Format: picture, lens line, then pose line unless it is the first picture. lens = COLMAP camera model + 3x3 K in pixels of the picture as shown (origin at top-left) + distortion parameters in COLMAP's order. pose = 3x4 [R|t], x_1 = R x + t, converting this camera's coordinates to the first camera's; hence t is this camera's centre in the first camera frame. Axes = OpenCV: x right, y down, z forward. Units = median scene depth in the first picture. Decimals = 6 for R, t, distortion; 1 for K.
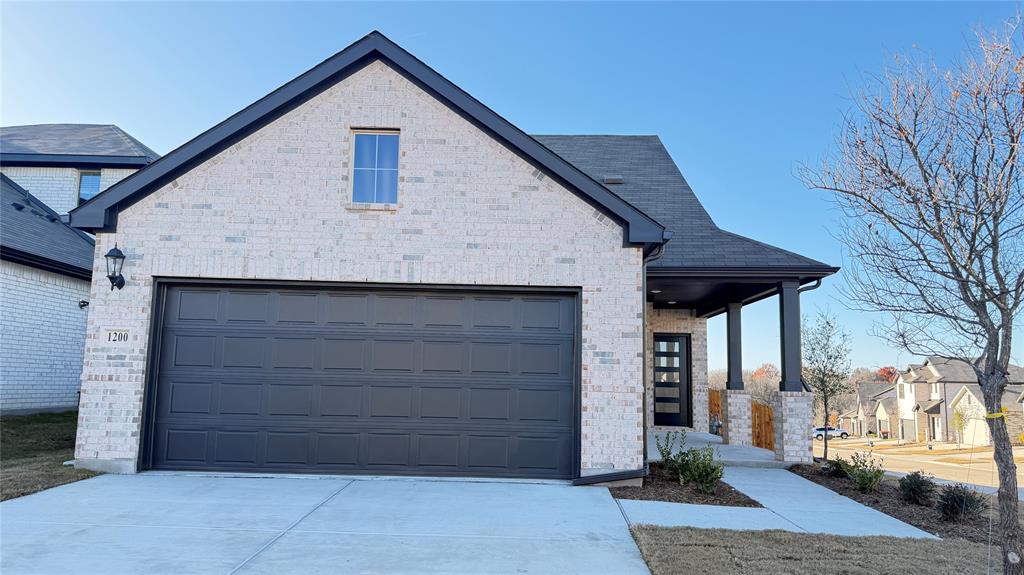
lens RADIAL K [[712.1, 0, 520.2], [0, 712.1, 285.1], [0, 0, 1]] dist [0.132564, -0.218049]
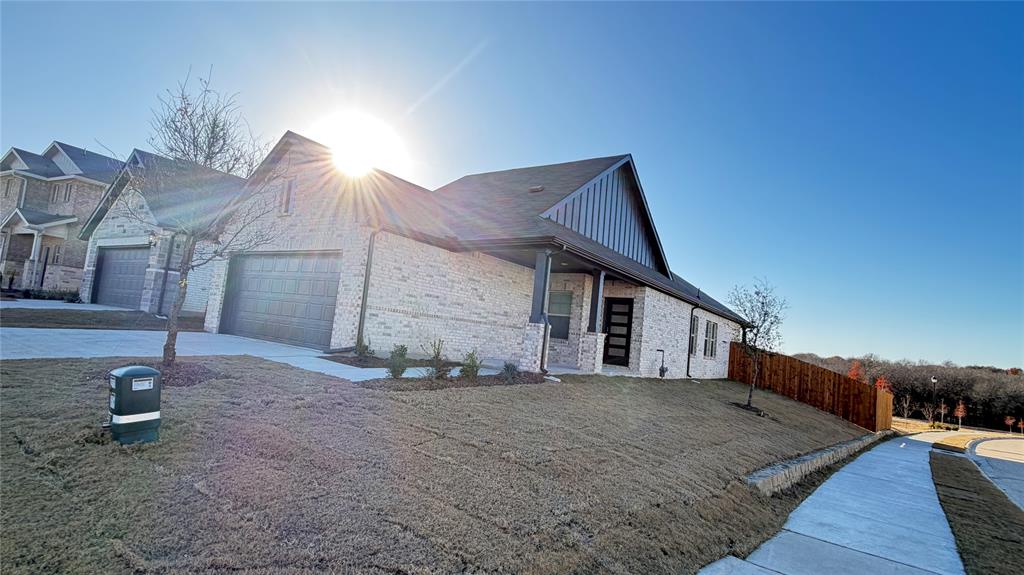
lens RADIAL K [[514.2, 0, 512.0], [0, 514.2, 287.5], [0, 0, 1]] dist [0.001990, -0.000365]
pose [[0.817269, 0.005215, -0.576233, 1.178751], [-0.006916, 0.999976, -0.000760, 0.096740], [0.576215, 0.004607, 0.817285, 0.166966]]
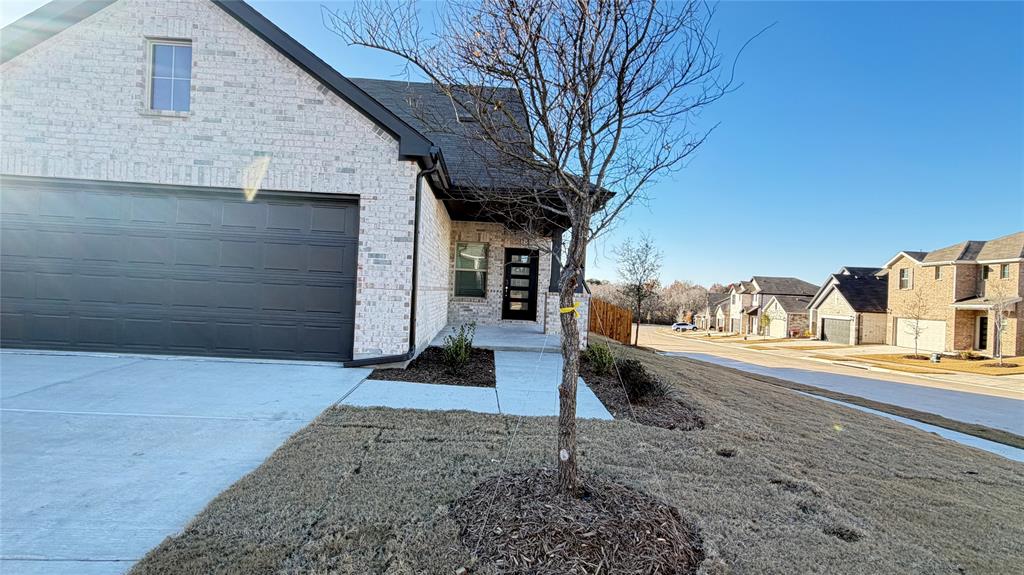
lens RADIAL K [[514.2, 0, 512.0], [0, 514.2, 287.5], [0, 0, 1]] dist [0.001990, -0.000365]
pose [[0.998199, 0.023922, 0.055008, 0.276459], [-0.030944, 0.990955, 0.130575, 0.032739], [-0.051387, -0.132042, 0.989911, 0.172432]]
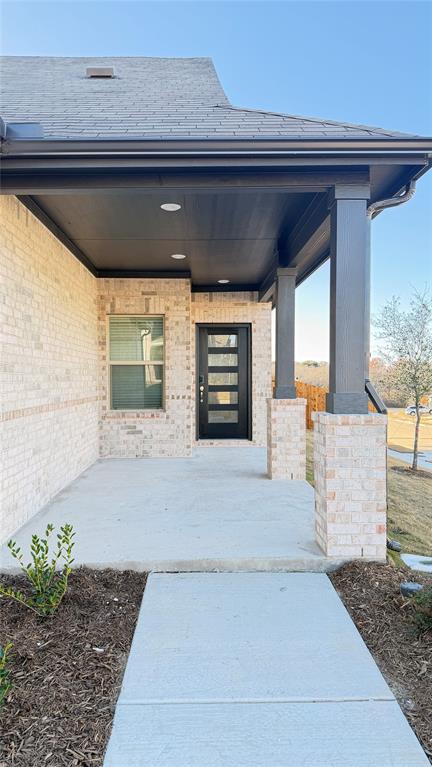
lens RADIAL K [[533.4, 0, 216.0], [0, 533.4, 383.5], [0, 0, 1]] dist [0.132564, -0.218049]
pose [[0.998979, -0.027601, 0.035762, 0.345630], [0.022044, 0.988831, 0.147402, 0.090141], [-0.039431, -0.146463, 0.988430, 0.815021]]
